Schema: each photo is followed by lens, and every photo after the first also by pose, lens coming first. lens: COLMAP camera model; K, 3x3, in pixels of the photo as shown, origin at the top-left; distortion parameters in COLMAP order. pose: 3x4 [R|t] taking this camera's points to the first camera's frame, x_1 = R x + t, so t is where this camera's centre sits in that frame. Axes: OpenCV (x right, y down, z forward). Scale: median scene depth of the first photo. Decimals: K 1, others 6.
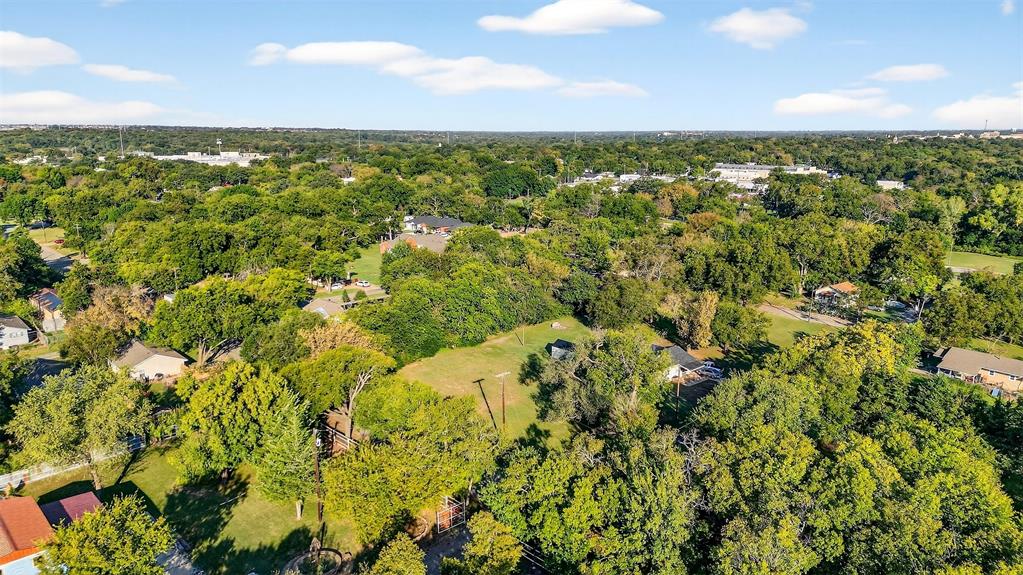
lens RADIAL K [[709.0, 0, 509.5], [0, 709.0, 290.9], [0, 0, 1]] dist [0.078315, -0.085698]
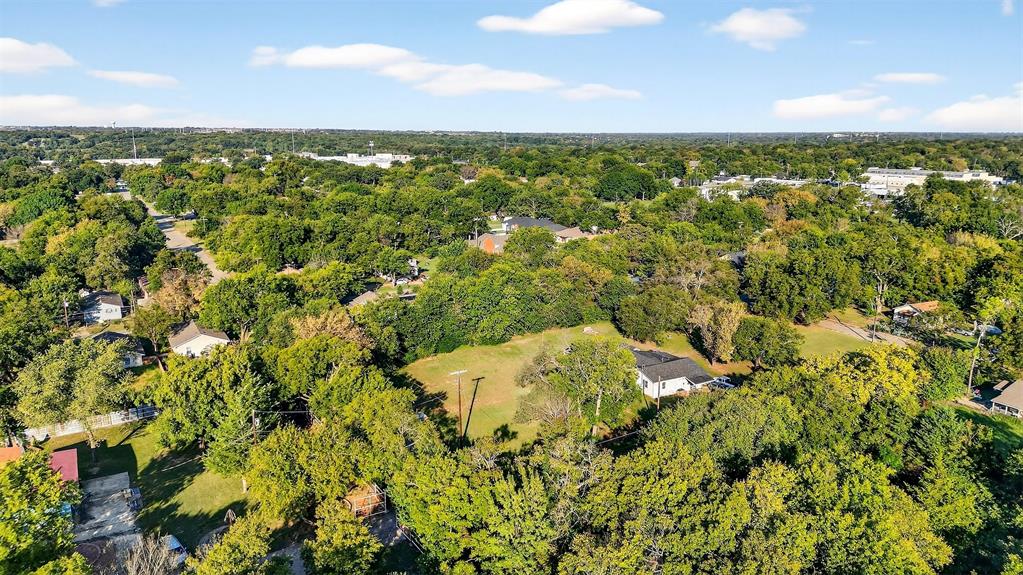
lens RADIAL K [[709.0, 0, 503.5], [0, 709.0, 282.9], [0, 0, 1]] dist [0.078315, -0.085698]
pose [[0.978962, 0.045007, -0.199015, 0.134640], [-0.047817, 0.998813, -0.009334, -0.001479], [0.198358, 0.018654, 0.979952, 0.010743]]
